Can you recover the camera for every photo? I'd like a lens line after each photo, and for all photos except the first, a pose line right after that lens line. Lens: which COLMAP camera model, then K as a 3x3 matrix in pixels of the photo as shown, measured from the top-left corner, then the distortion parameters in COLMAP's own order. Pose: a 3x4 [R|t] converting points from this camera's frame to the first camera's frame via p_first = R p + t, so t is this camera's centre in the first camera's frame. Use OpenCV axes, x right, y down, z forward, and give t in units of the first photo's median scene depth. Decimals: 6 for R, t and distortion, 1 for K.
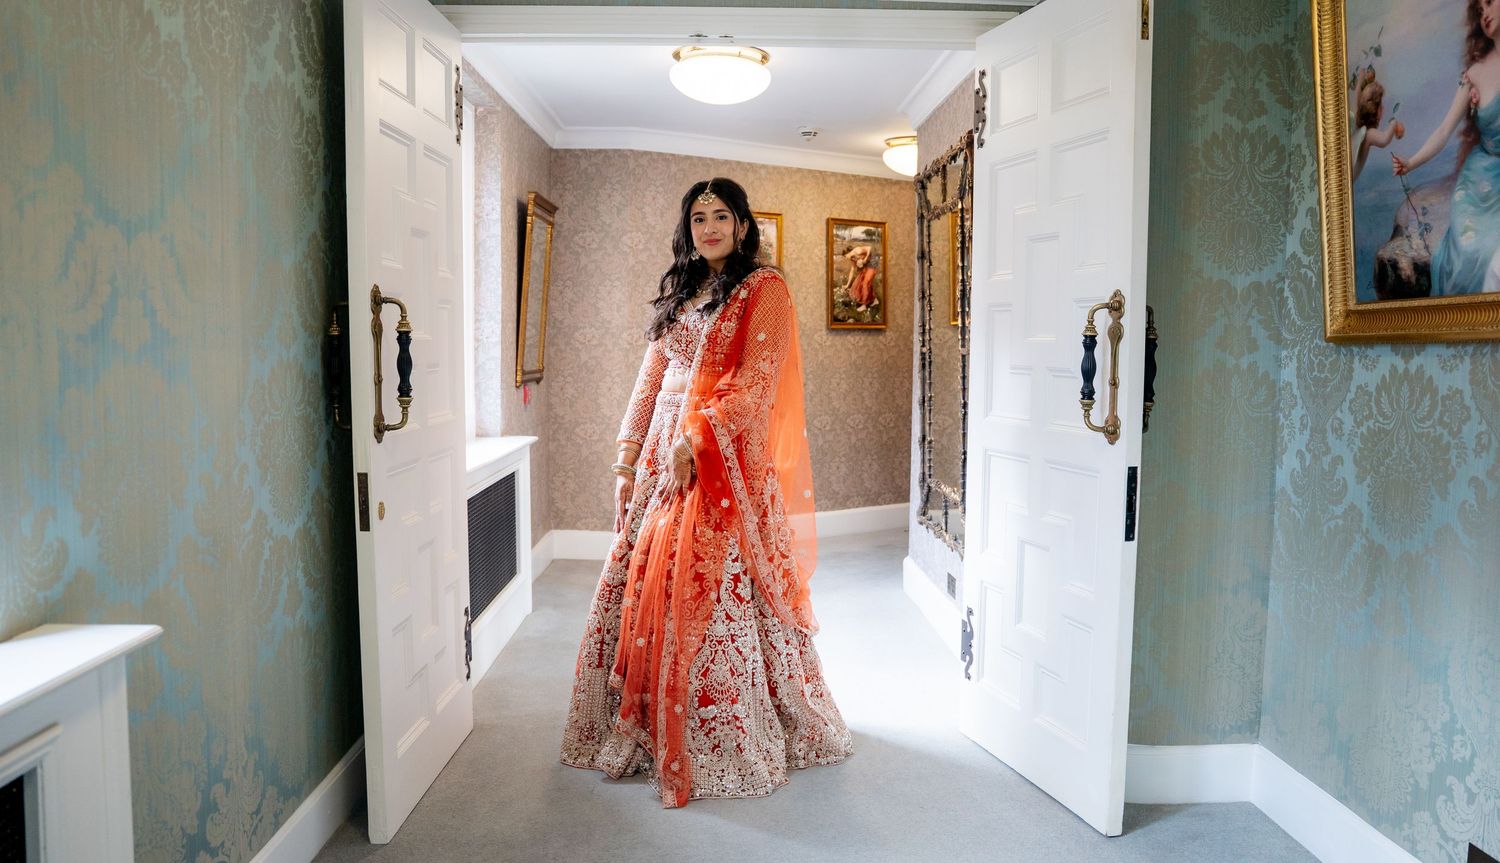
lens RADIAL K [[1128.9, 0, 751.8], [0, 1128.9, 446.0], [0, 0, 1]] dist [-0.091817, 0.095449]
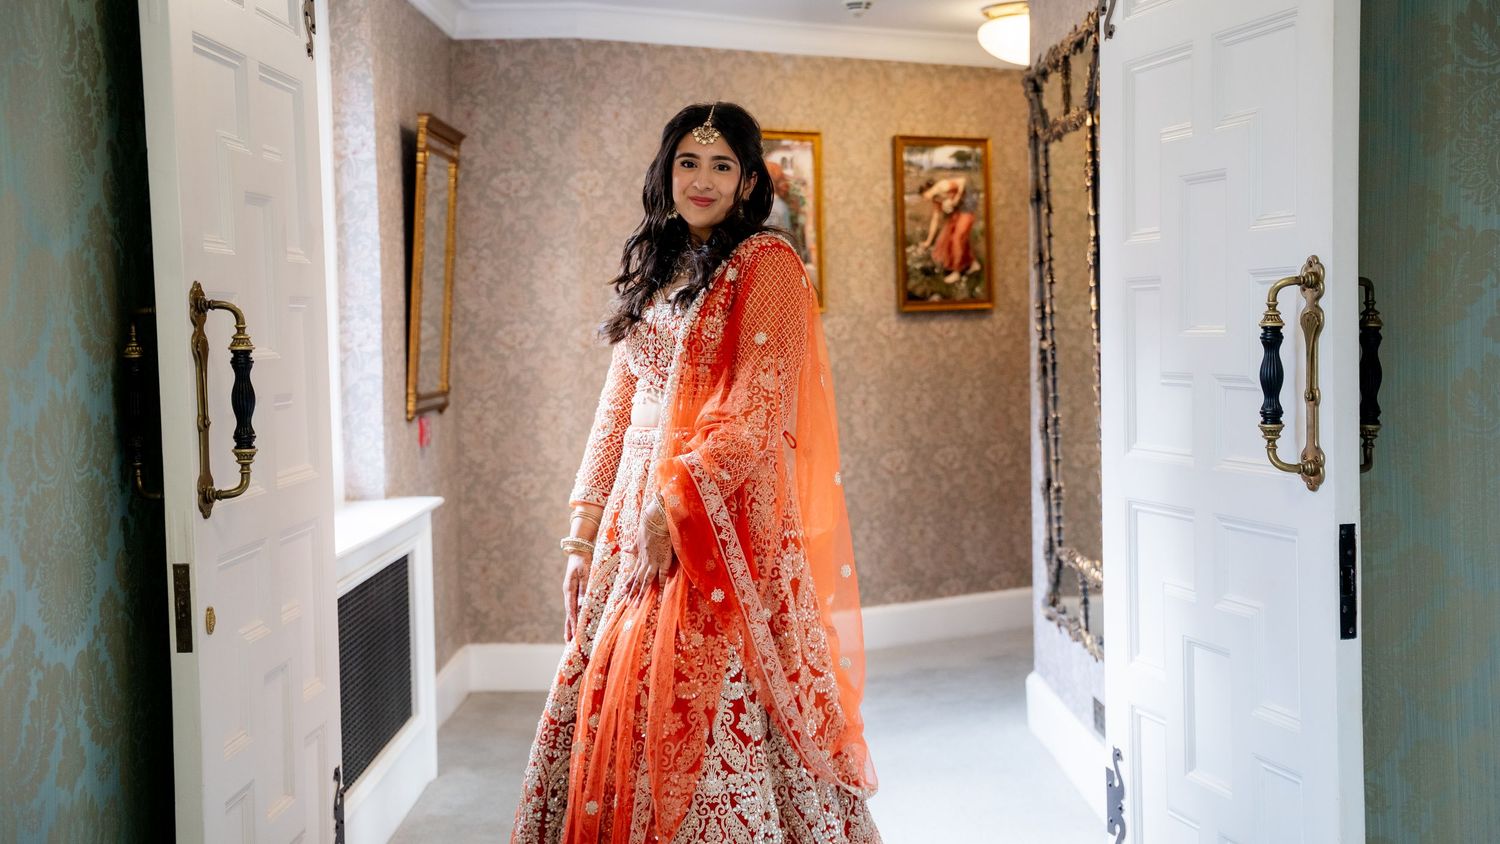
lens RADIAL K [[1880.3, 0, 750.0], [0, 1880.3, 422.0], [0, 0, 1]] dist [0.177849, 0.020384]
pose [[0.999342, -0.027670, -0.023449, 0.017987], [0.026693, 0.998802, -0.041006, -0.004290], [0.024555, 0.040353, 0.998884, -0.121090]]
